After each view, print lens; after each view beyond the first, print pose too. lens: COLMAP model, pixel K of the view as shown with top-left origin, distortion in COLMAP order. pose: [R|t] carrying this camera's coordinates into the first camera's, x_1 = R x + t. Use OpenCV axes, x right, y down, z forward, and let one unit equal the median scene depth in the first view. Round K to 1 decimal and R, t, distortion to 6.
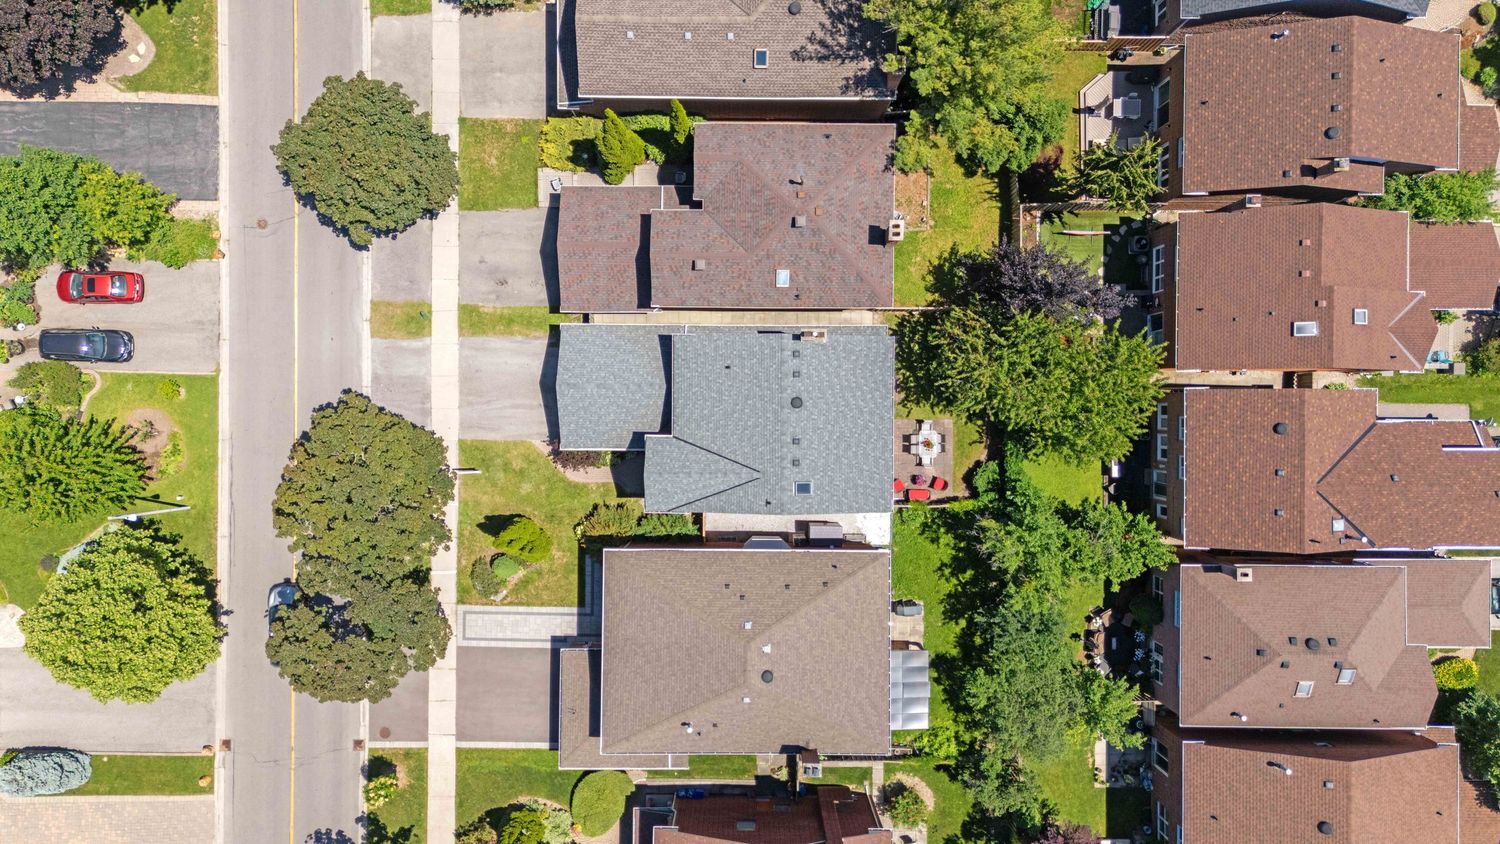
lens RADIAL K [[1102.6, 0, 750.8], [0, 1102.6, 418.7], [0, 0, 1]] dist [0.065394, -0.064815]
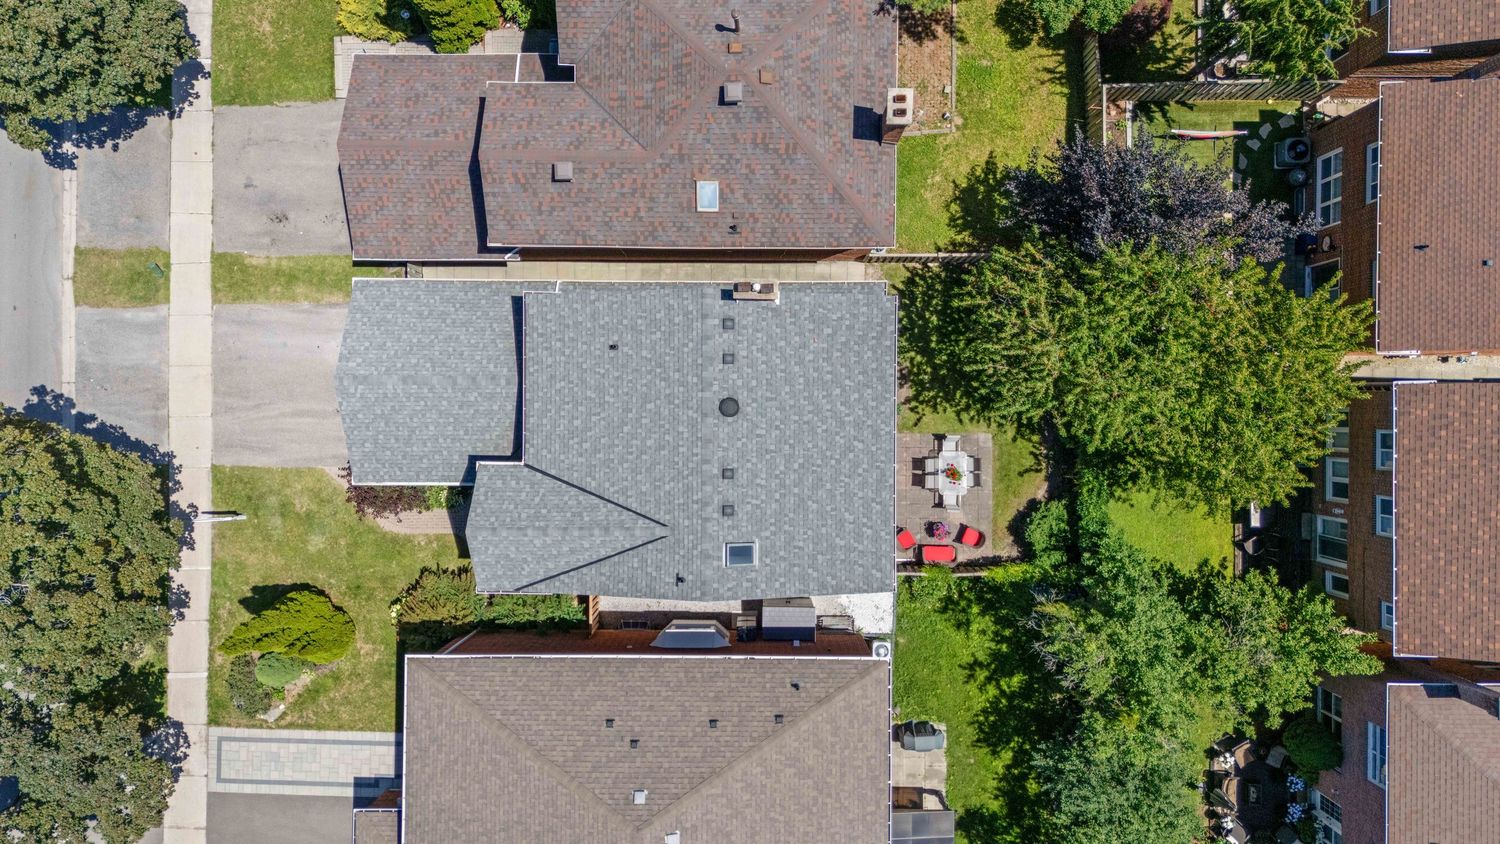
lens RADIAL K [[1102.6, 0, 751.8], [0, 1102.6, 420.3], [0, 0, 1]] dist [0.065394, -0.064815]
pose [[0.999919, -0.000509, -0.012753, 0.054550], [0.000465, 0.999994, -0.003491, -0.004841], [0.012754, 0.003485, 0.999913, 0.371636]]
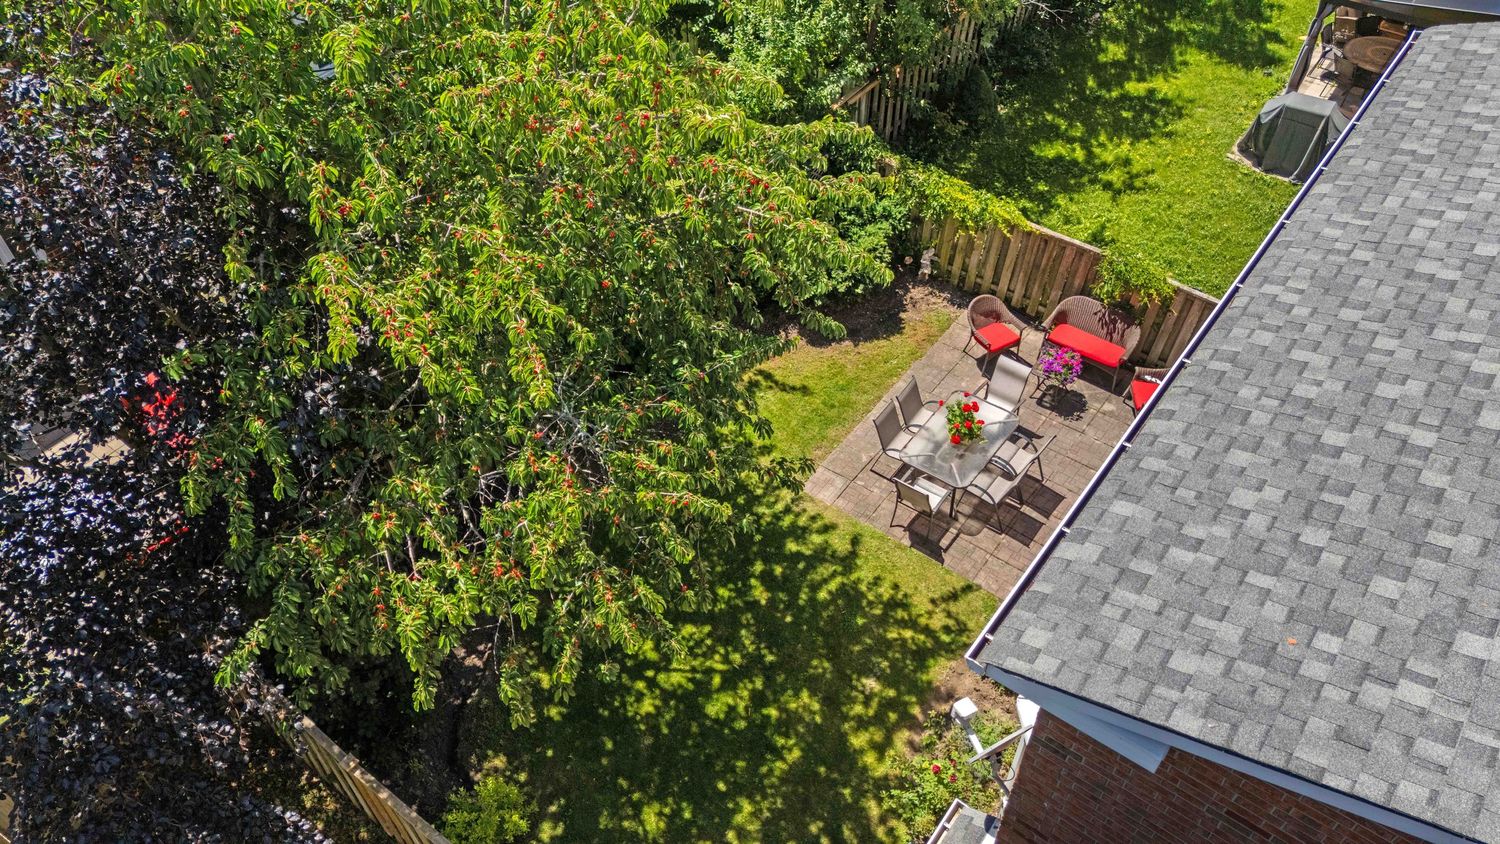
lens RADIAL K [[1102.6, 0, 717.7], [0, 1102.6, 396.4], [0, 0, 1]] dist [0.065394, -0.064815]
pose [[-0.789065, -0.422252, 0.446184, 0.101809], [0.613120, -0.586498, 0.529249, -0.124548], [0.038210, 0.691176, 0.721676, 0.826864]]
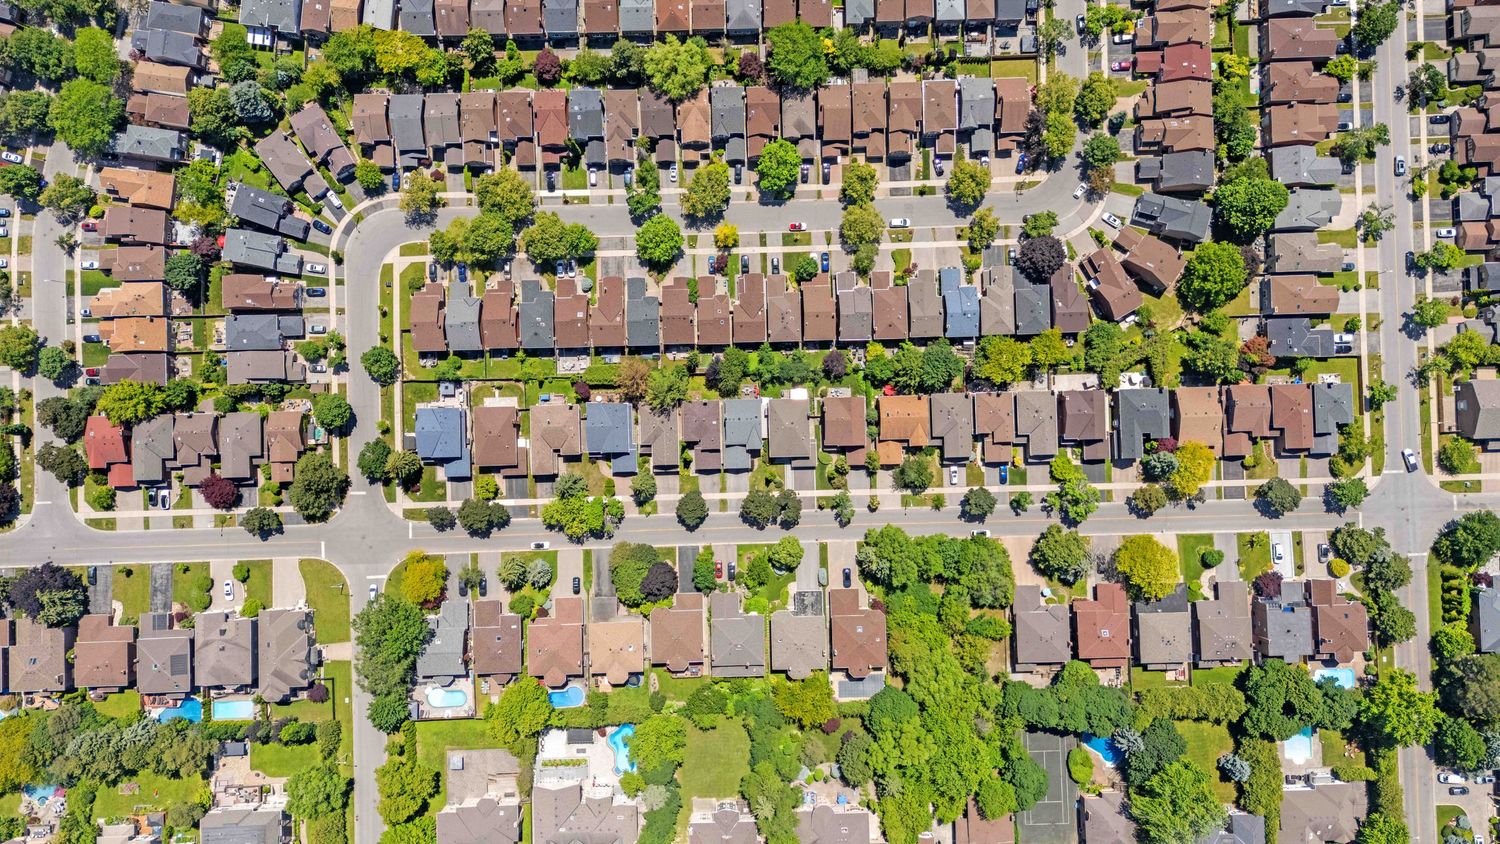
lens RADIAL K [[1047.8, 0, 753.0], [0, 1047.8, 418.9], [0, 0, 1]] dist [0.063161, -0.003776]
pose [[-0.031734, -0.999363, 0.016337, -0.033229], [0.999419, -0.031524, 0.012975, -0.011993], [-0.012452, 0.016739, 0.999782, -3.412515]]
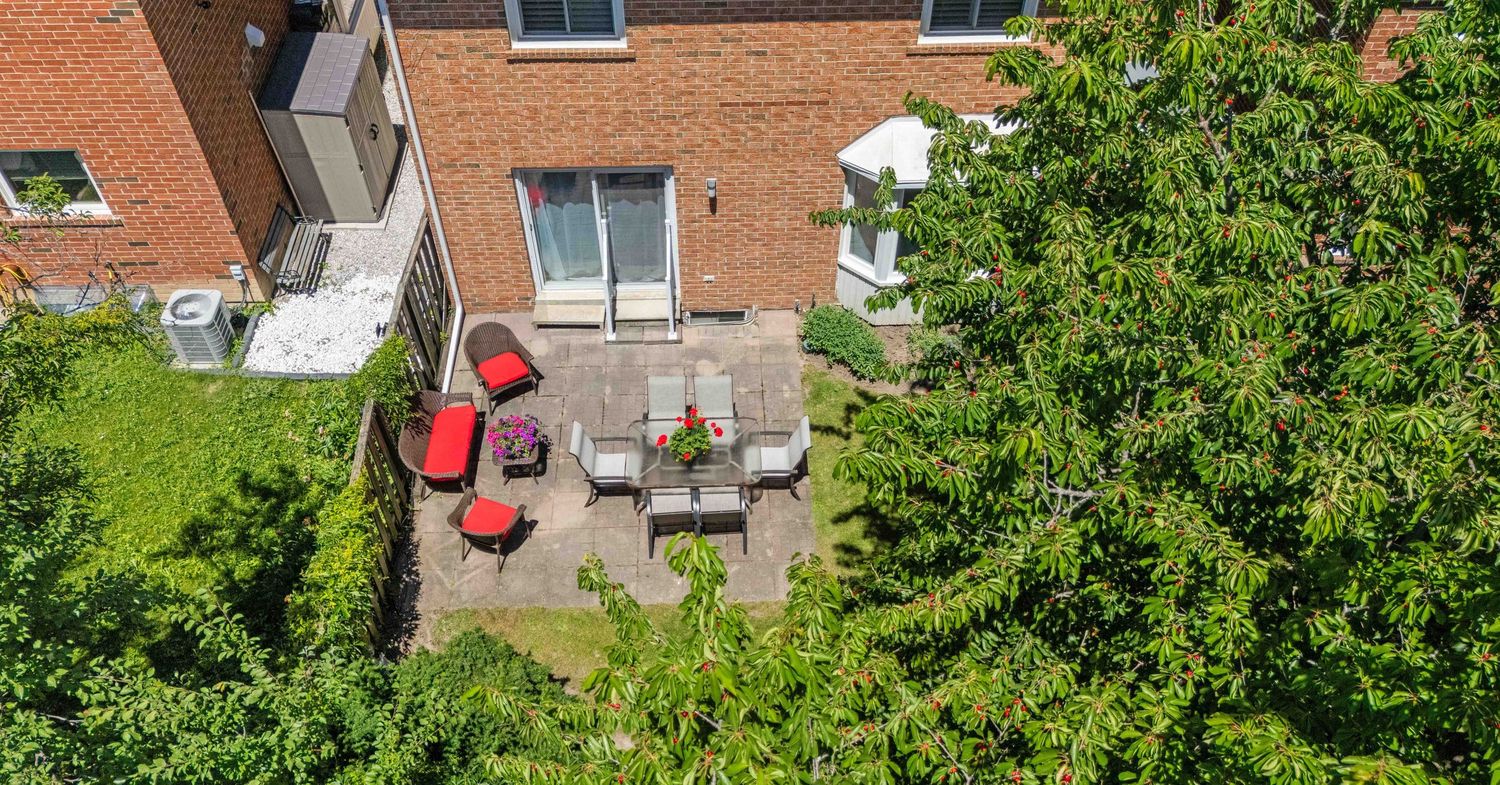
lens RADIAL K [[1127.5, 0, 775.5], [0, 1127.5, 400.9], [0, 0, 1]] dist [0.049344, -0.014200]
pose [[0.050829, 0.750839, -0.658526, 0.290825], [-0.998272, 0.018721, -0.055707, 0.019158], [-0.029499, 0.660219, 0.750493, 0.835866]]
